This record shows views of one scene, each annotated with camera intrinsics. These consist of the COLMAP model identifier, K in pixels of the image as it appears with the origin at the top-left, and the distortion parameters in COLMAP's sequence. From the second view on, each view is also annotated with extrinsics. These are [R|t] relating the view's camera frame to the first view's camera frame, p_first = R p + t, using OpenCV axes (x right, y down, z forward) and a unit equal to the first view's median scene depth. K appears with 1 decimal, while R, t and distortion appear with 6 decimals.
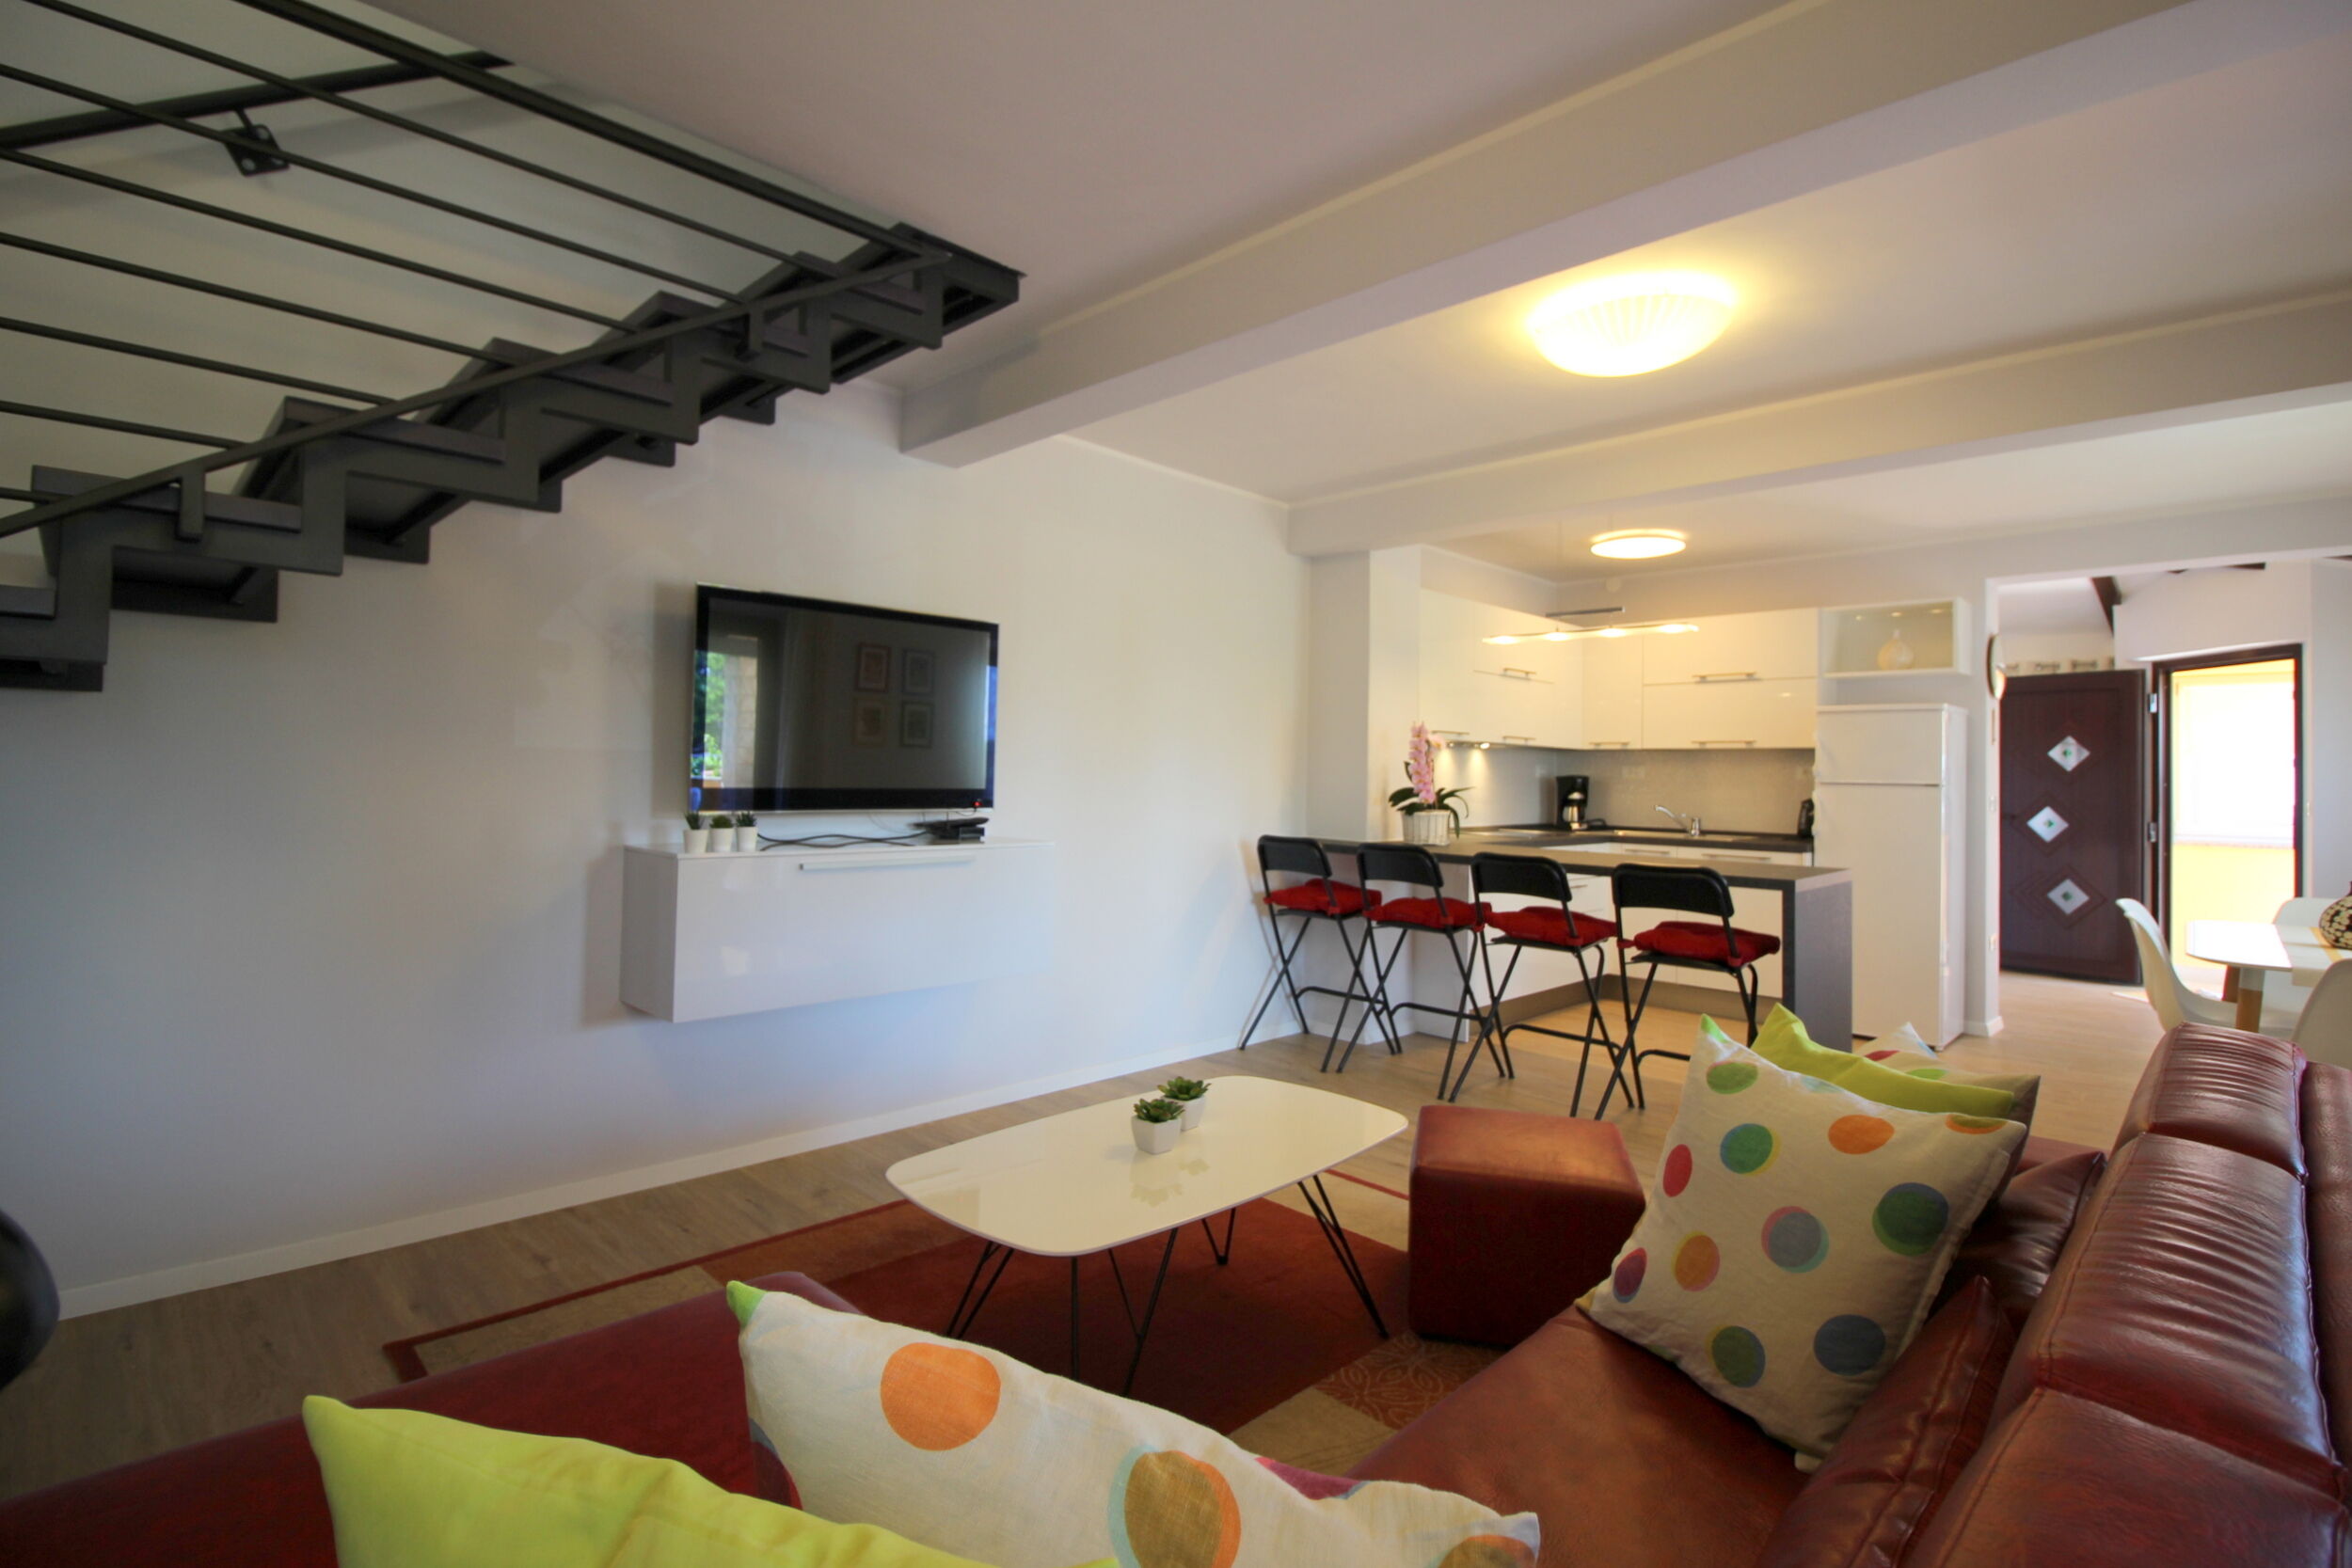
lens RADIAL K [[1100.5, 0, 1169.8], [0, 1100.5, 754.3], [0, 0, 1]] dist [-0.004662, -0.010929]
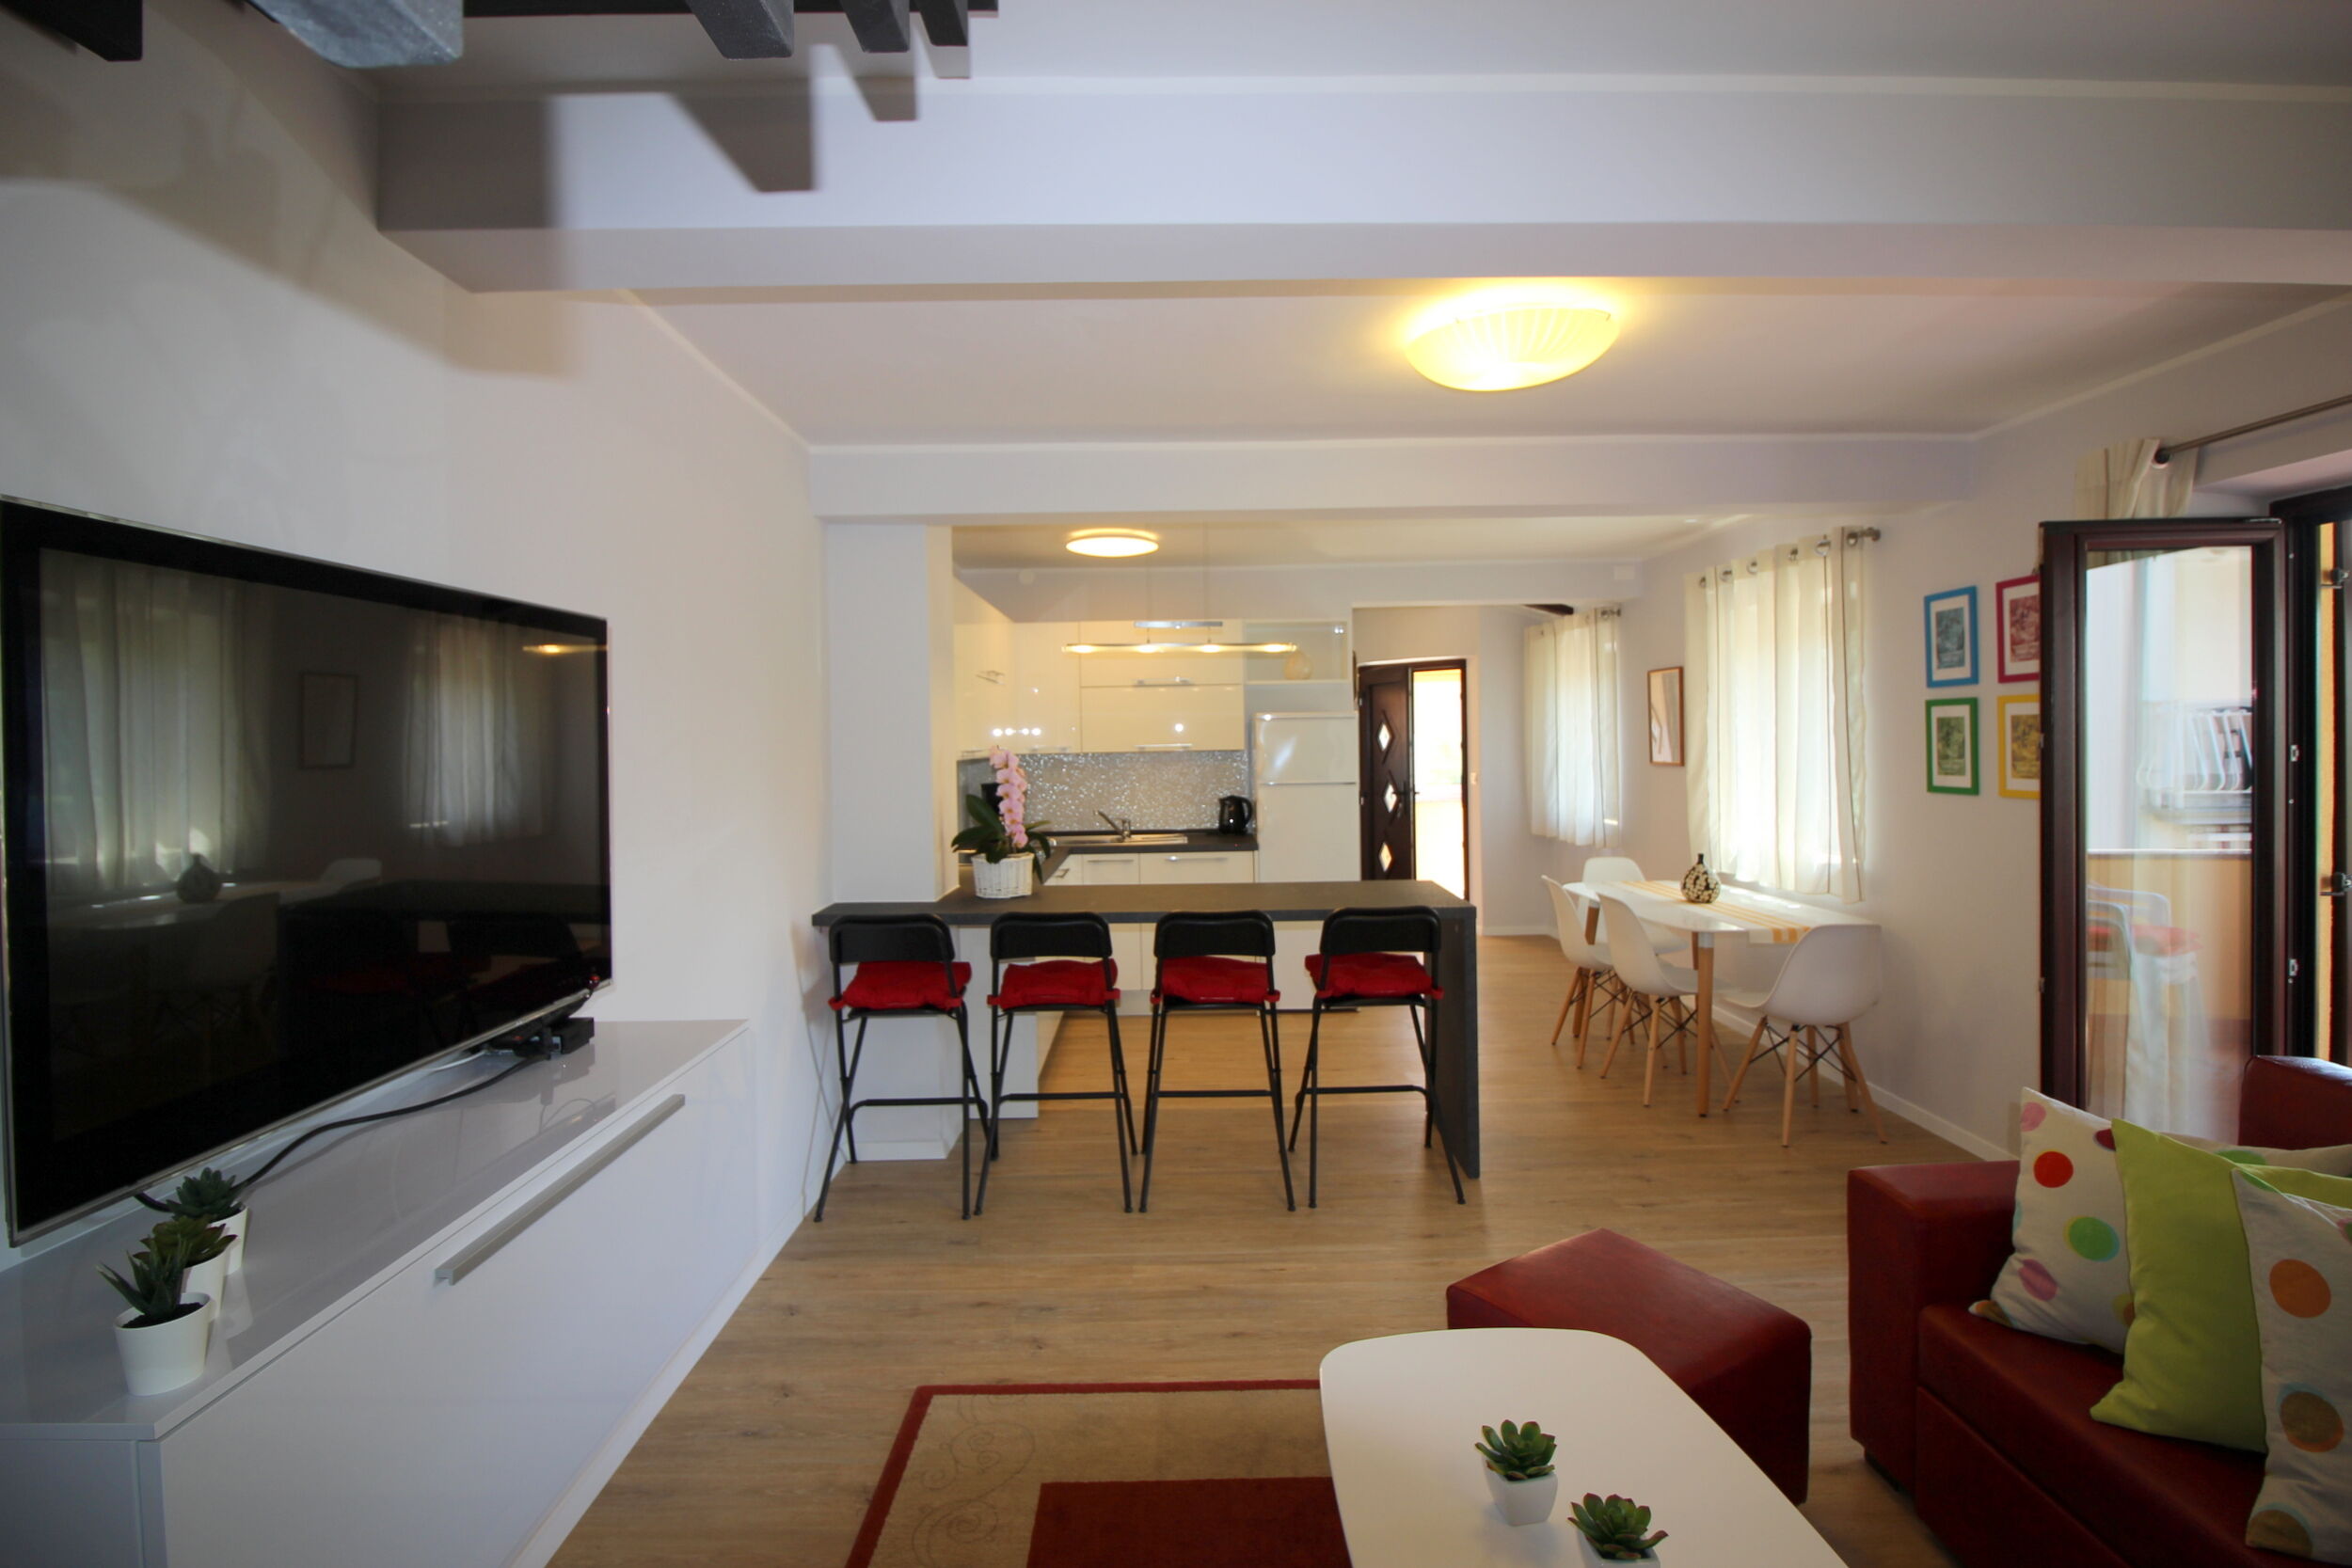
lens RADIAL K [[1100.5, 0, 1175.5], [0, 1100.5, 752.5], [0, 0, 1]] dist [-0.004662, -0.010929]
pose [[0.694743, -0.041763, 0.718045, -0.235005], [0.016799, 0.998983, 0.041850, -0.050392], [-0.719062, -0.017012, 0.694738, 0.308926]]
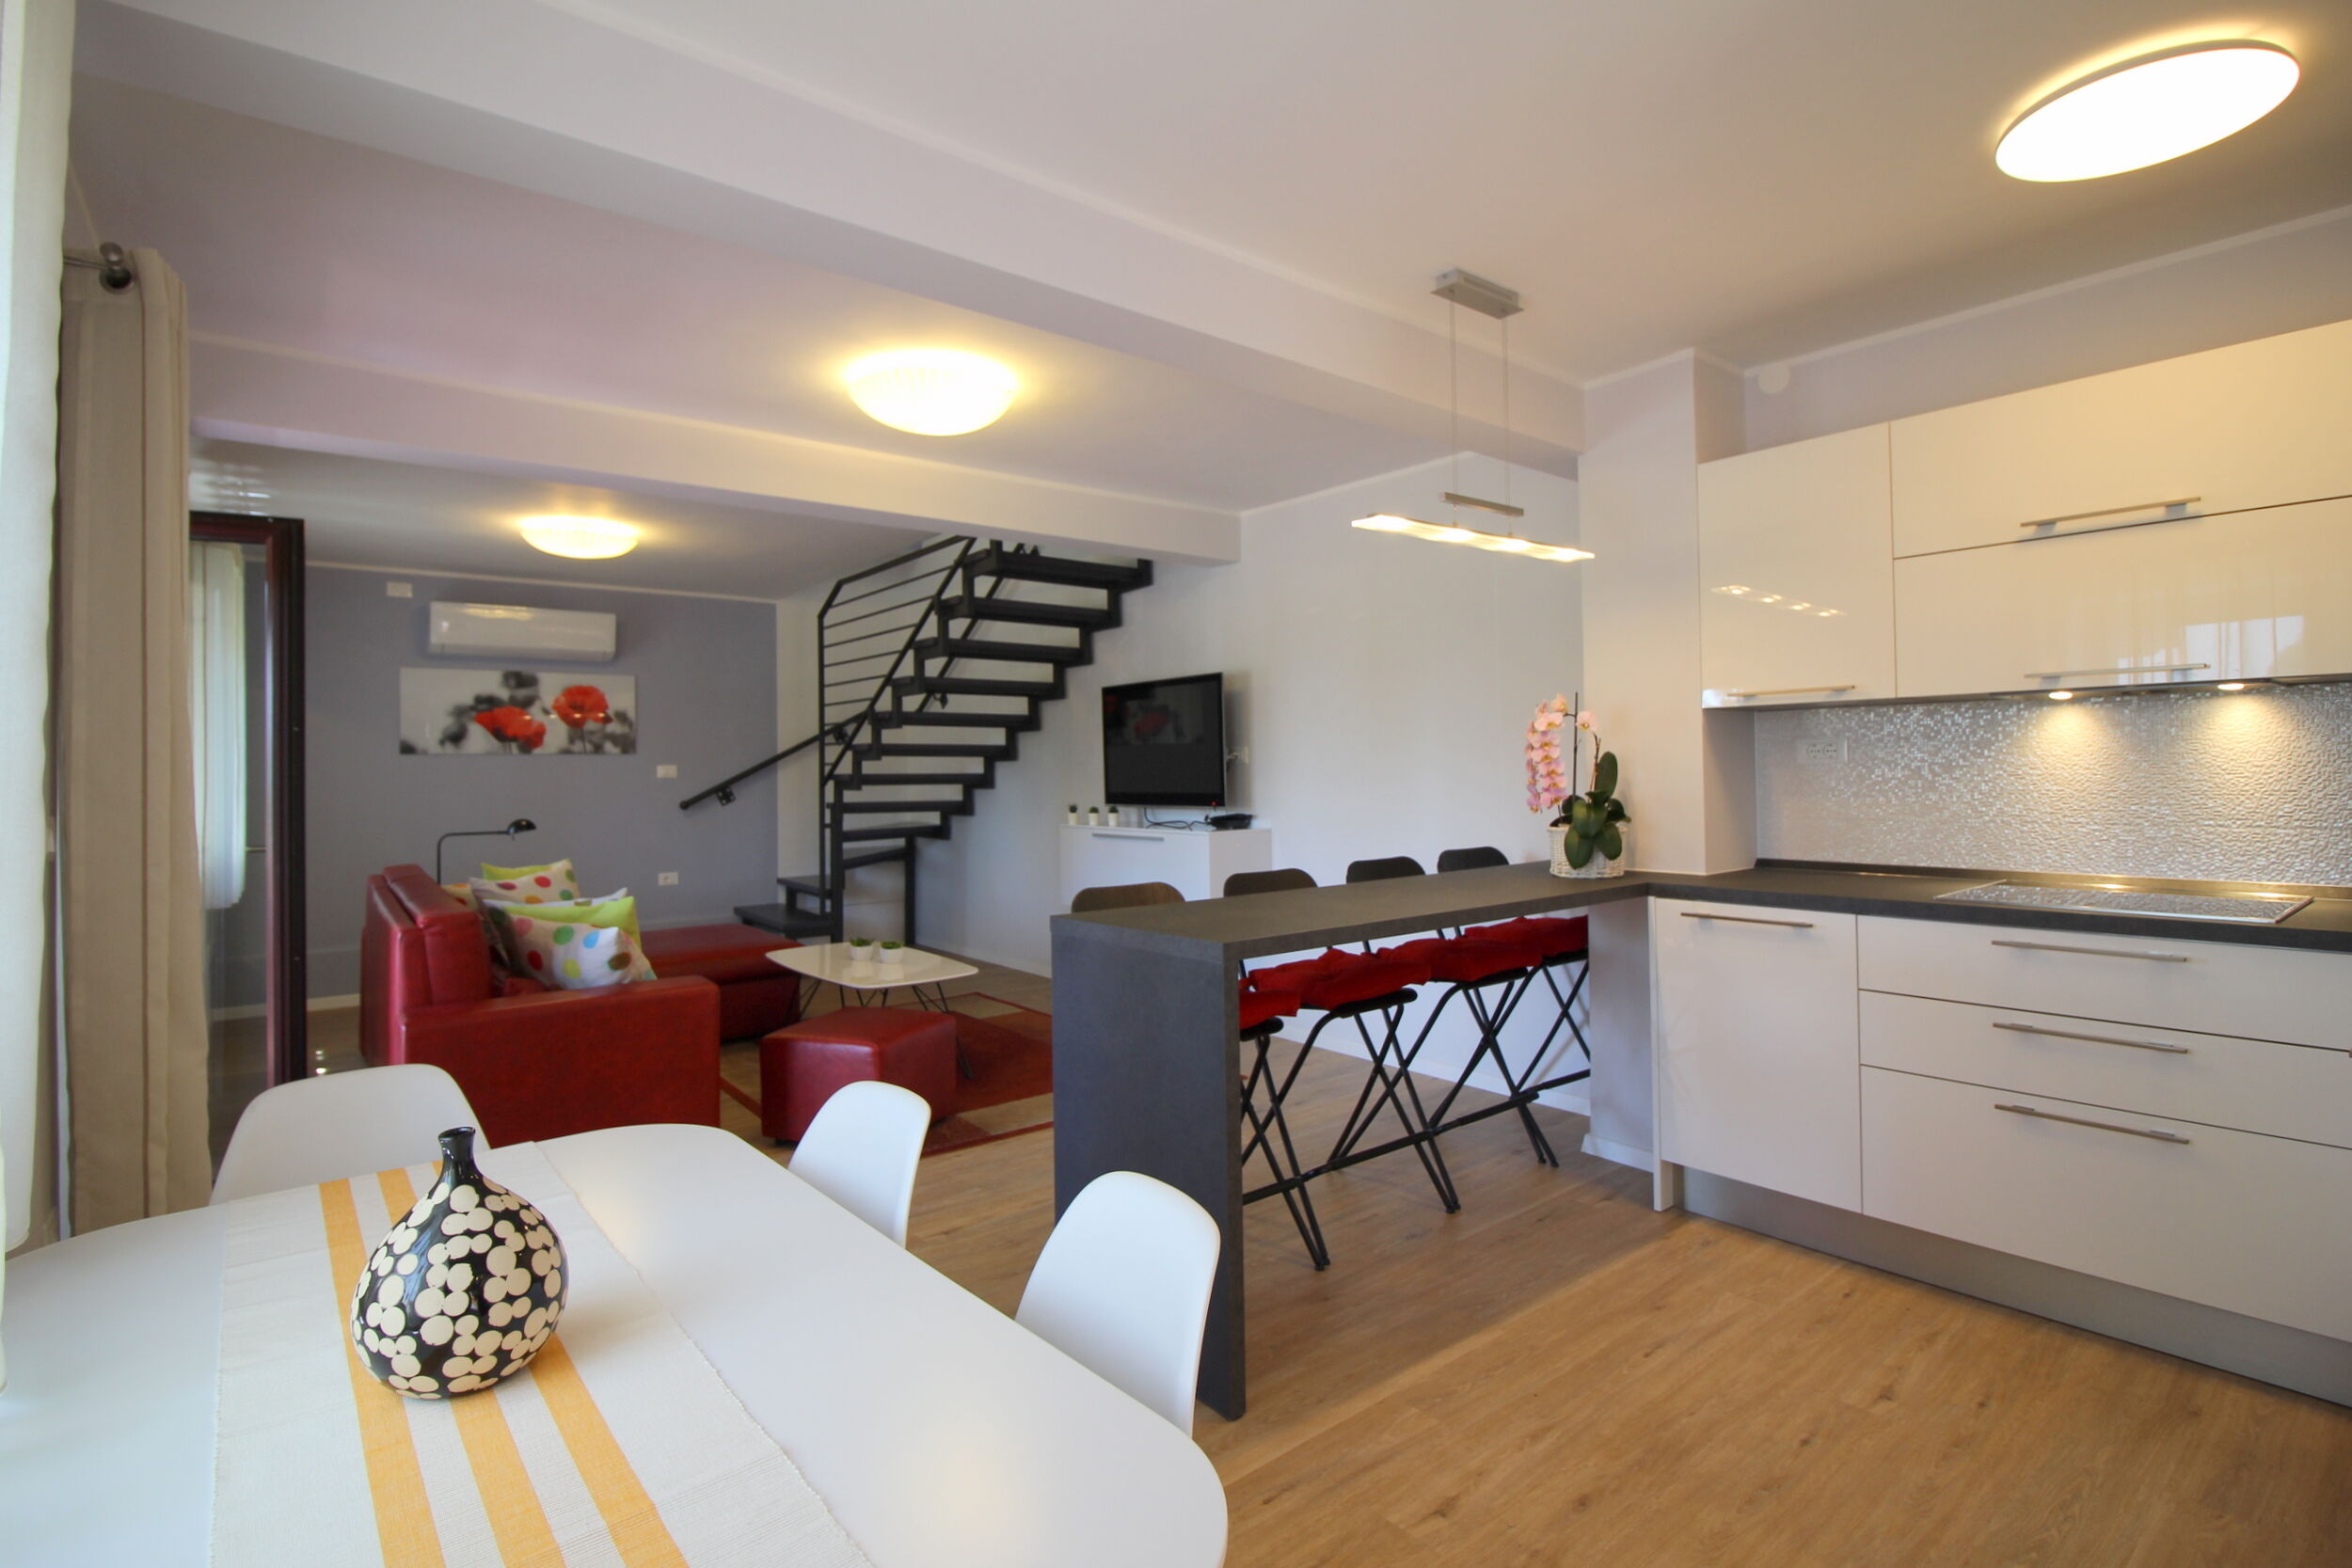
lens RADIAL K [[1100.5, 0, 1173.8], [0, 1100.5, 765.1], [0, 0, 1]] dist [-0.004662, -0.010929]
pose [[-0.113611, -0.026732, -0.993166, 0.836113], [0.031234, 0.999048, -0.030463, 0.024558], [0.993034, -0.034481, -0.112668, 0.747833]]
